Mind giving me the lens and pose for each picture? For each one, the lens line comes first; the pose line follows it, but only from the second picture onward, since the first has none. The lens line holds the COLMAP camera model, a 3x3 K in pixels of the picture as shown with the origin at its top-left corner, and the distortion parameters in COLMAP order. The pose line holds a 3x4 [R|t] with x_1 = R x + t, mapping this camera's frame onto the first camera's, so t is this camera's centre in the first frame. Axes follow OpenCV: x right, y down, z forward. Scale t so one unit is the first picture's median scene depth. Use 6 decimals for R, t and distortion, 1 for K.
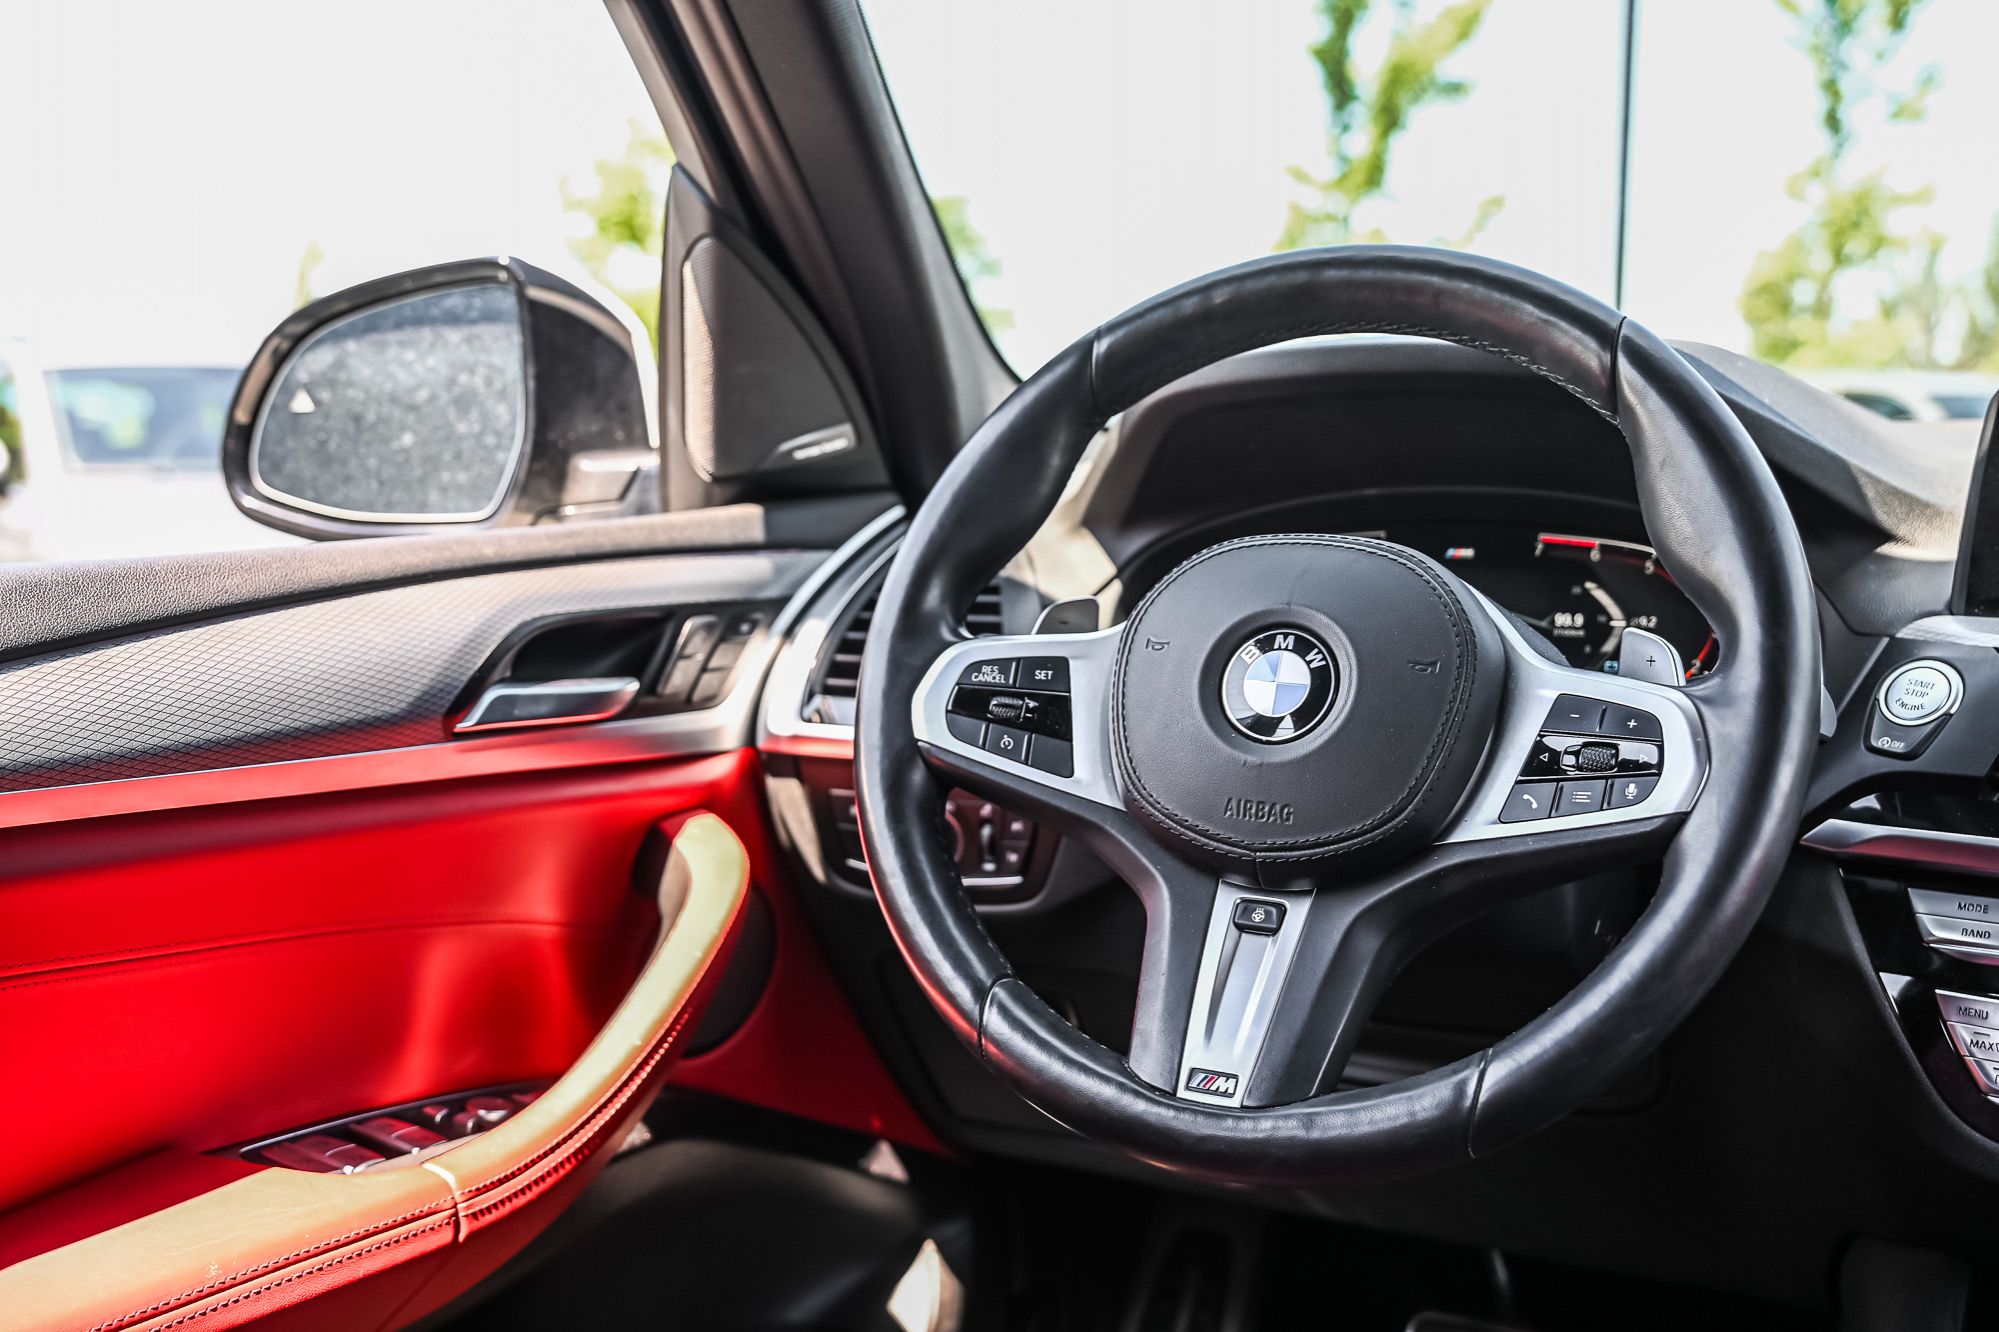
lens RADIAL K [[2038.8, 0, 999.5], [0, 2038.8, 666.0], [0, 0, 1]] dist [0.014790, 0.002569]
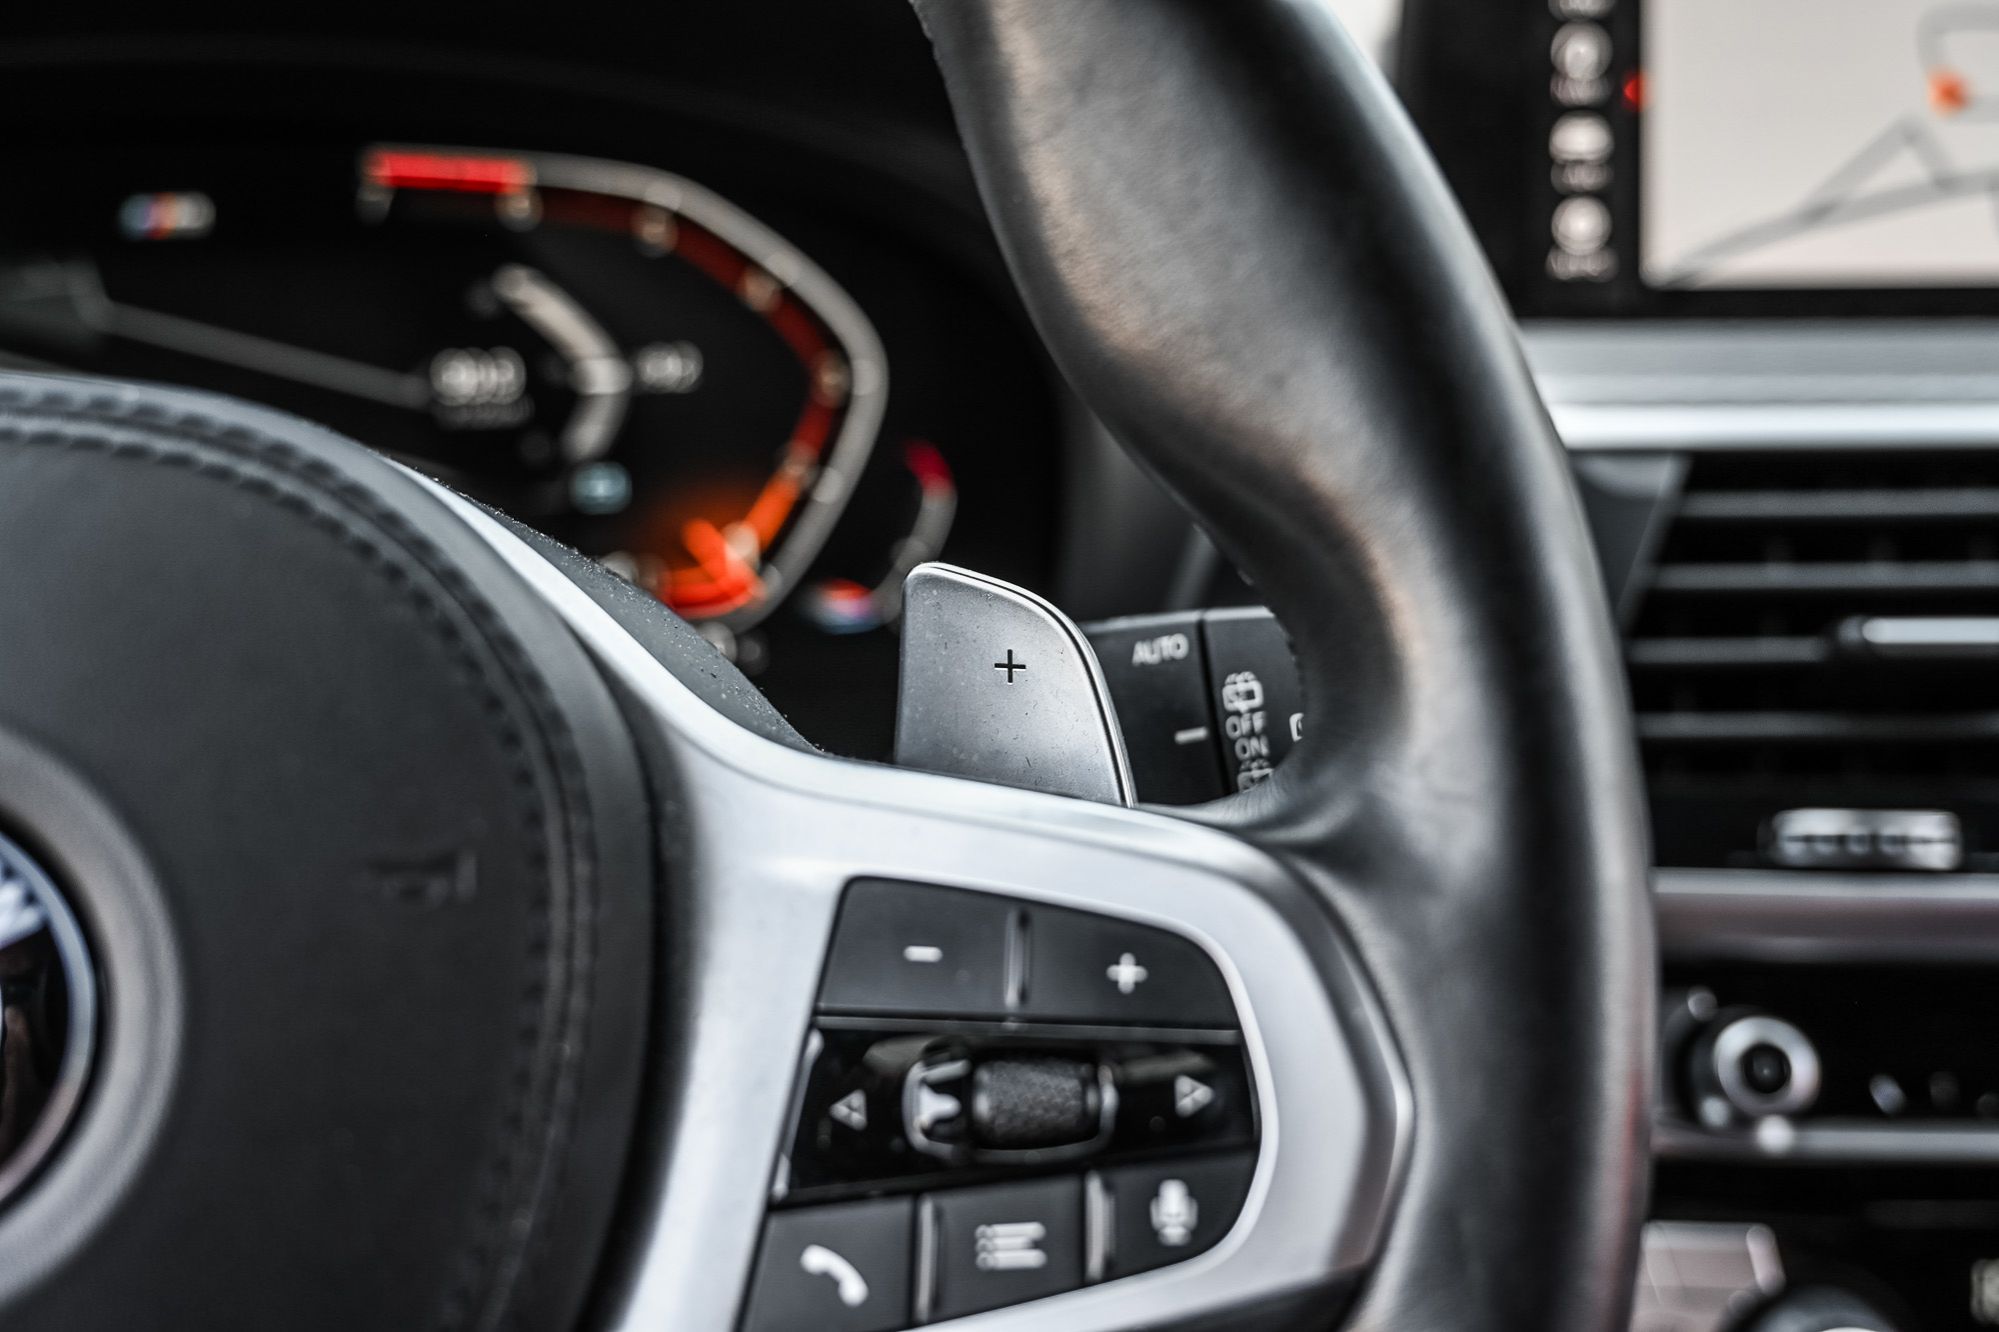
lens RADIAL K [[2785.9, 0, 999.5], [0, 2785.9, 666.0], [0, 0, 1]] dist [0.024005, 0.049724]
pose [[0.817784, -0.177193, 0.547570, 0.065174], [0.066977, 0.974261, 0.215241, -0.094571], [-0.571615, -0.139346, 0.808603, 0.597667]]
